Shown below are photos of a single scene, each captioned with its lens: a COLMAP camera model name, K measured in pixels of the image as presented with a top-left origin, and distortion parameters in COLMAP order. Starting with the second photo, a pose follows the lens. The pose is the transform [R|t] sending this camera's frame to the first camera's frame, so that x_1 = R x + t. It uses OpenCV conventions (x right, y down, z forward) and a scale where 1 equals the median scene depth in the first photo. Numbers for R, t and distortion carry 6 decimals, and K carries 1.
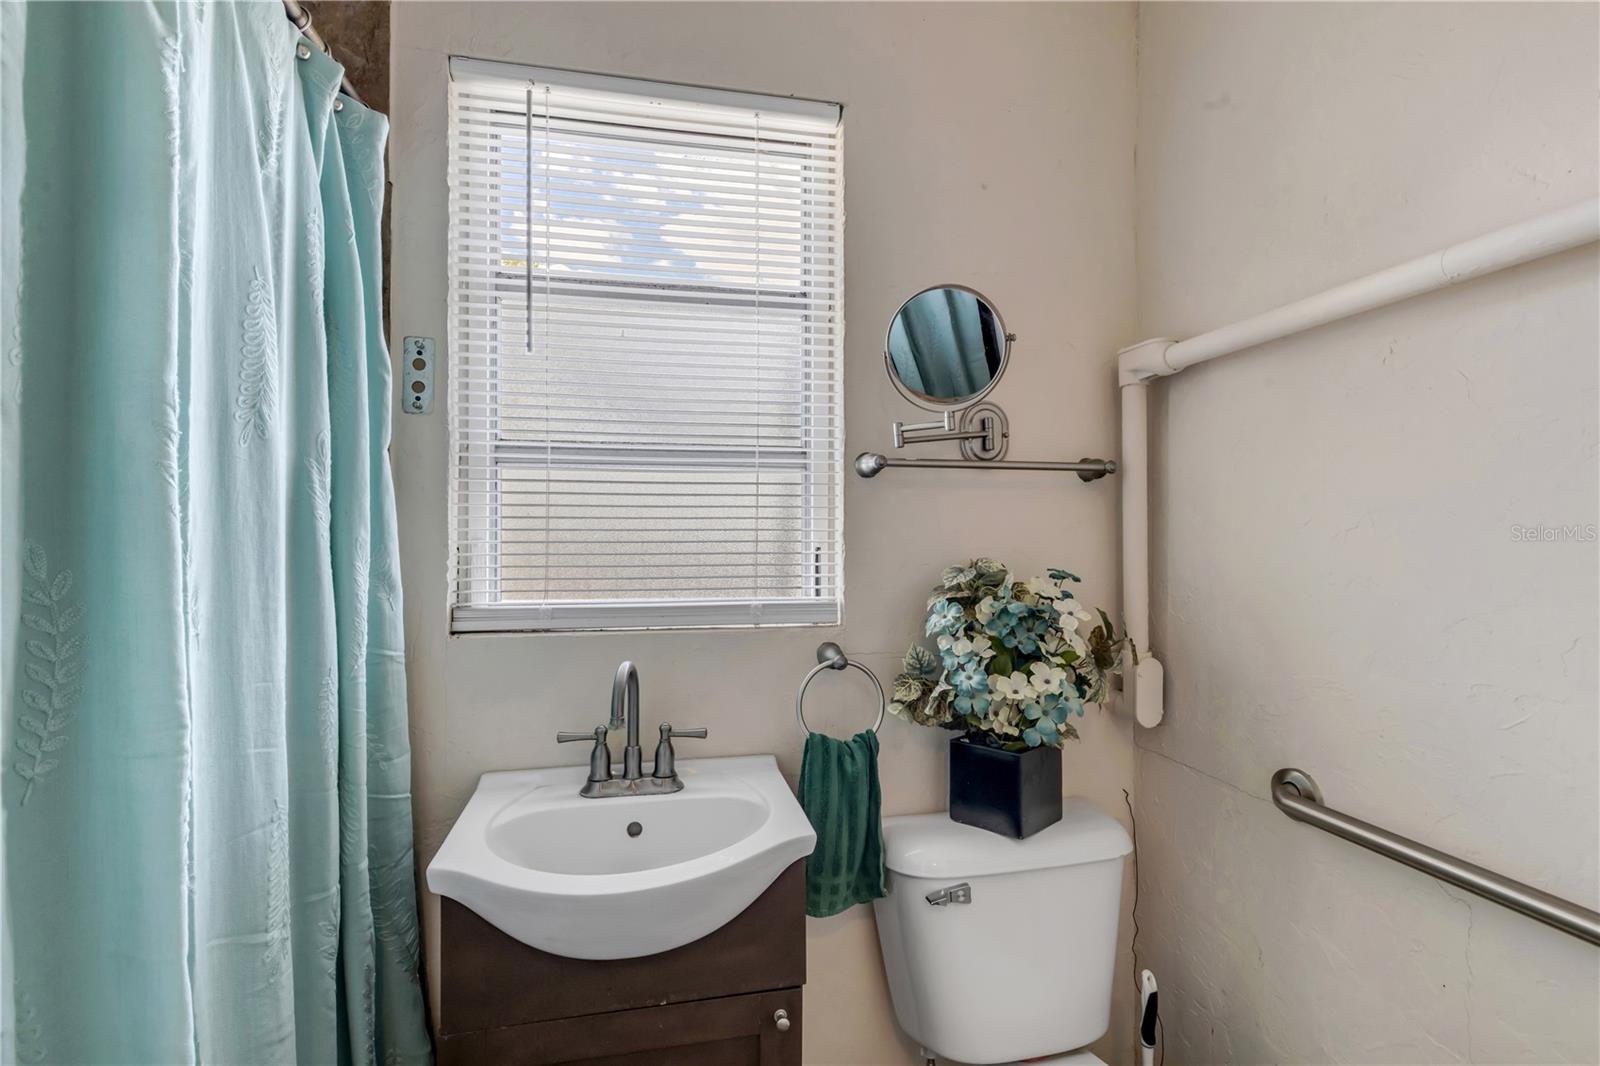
lens RADIAL K [[727.5, 0, 797.2], [0, 727.5, 535.8], [0, 0, 1]] dist [0.012374, -0.001852]
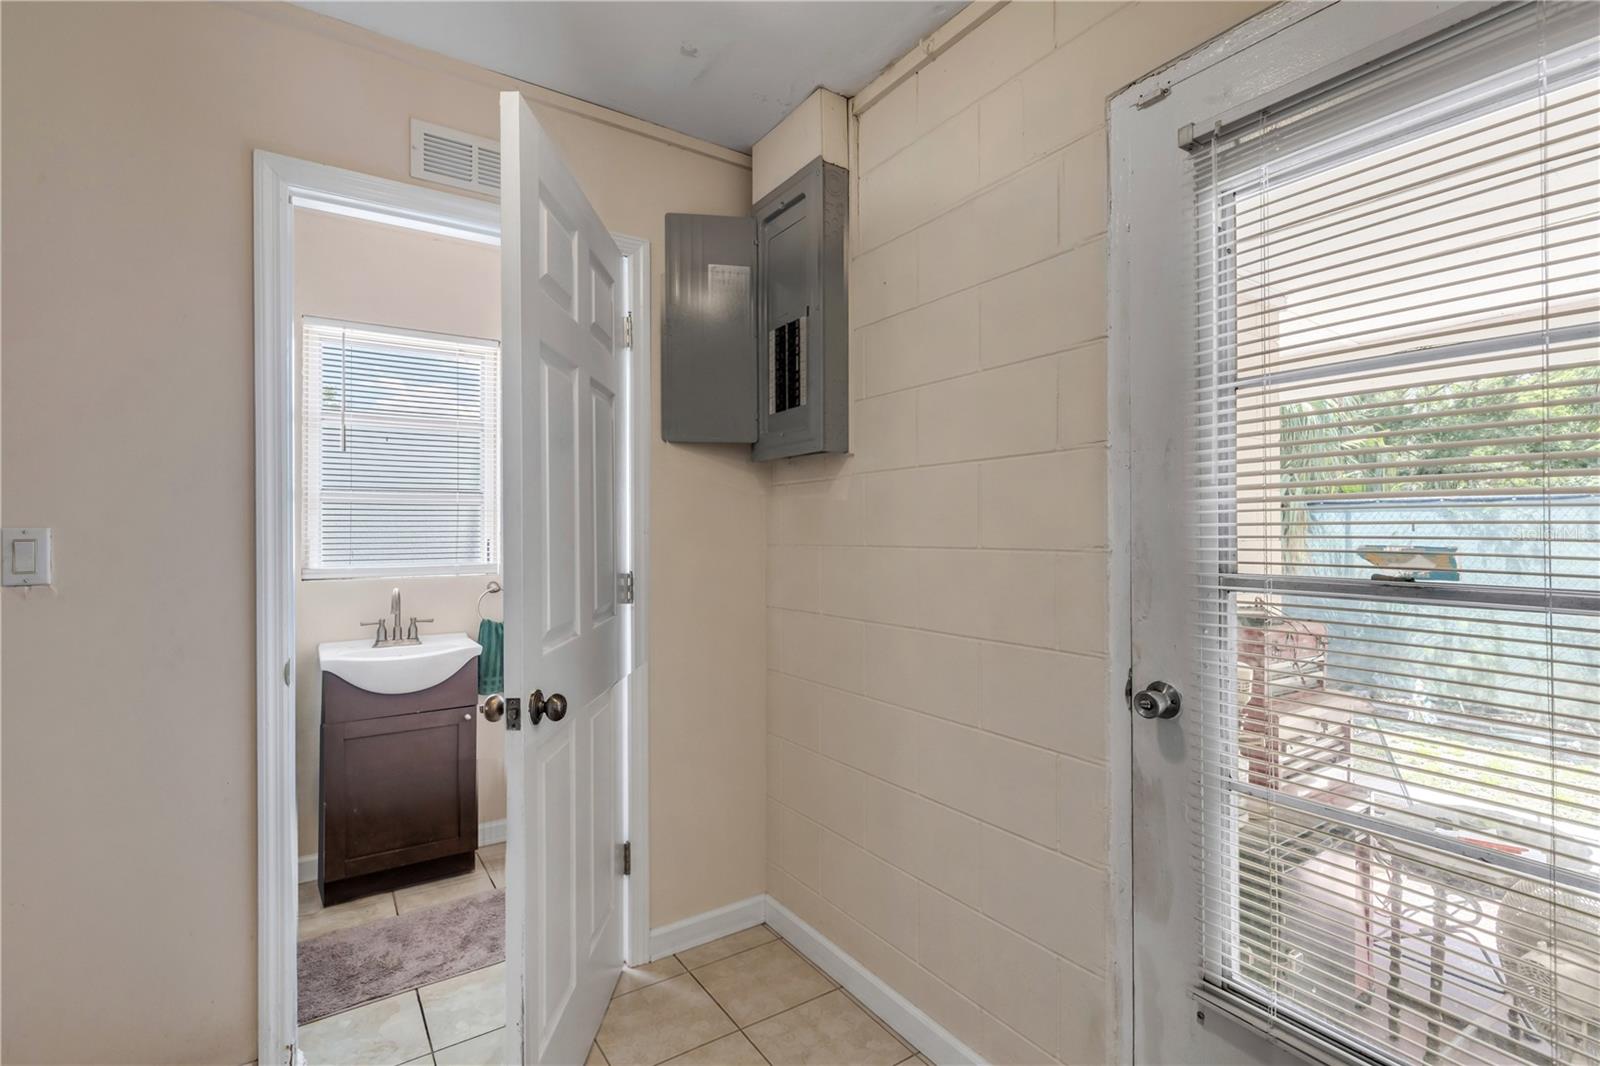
lens RADIAL K [[727.5, 0, 796.3], [0, 727.5, 523.9], [0, 0, 1]] dist [0.012374, -0.001852]
pose [[0.925241, 0.002981, 0.379369, 0.062043], [-0.000215, 0.999973, -0.007335, -0.016940], [-0.379381, 0.006705, 0.925216, -1.585375]]
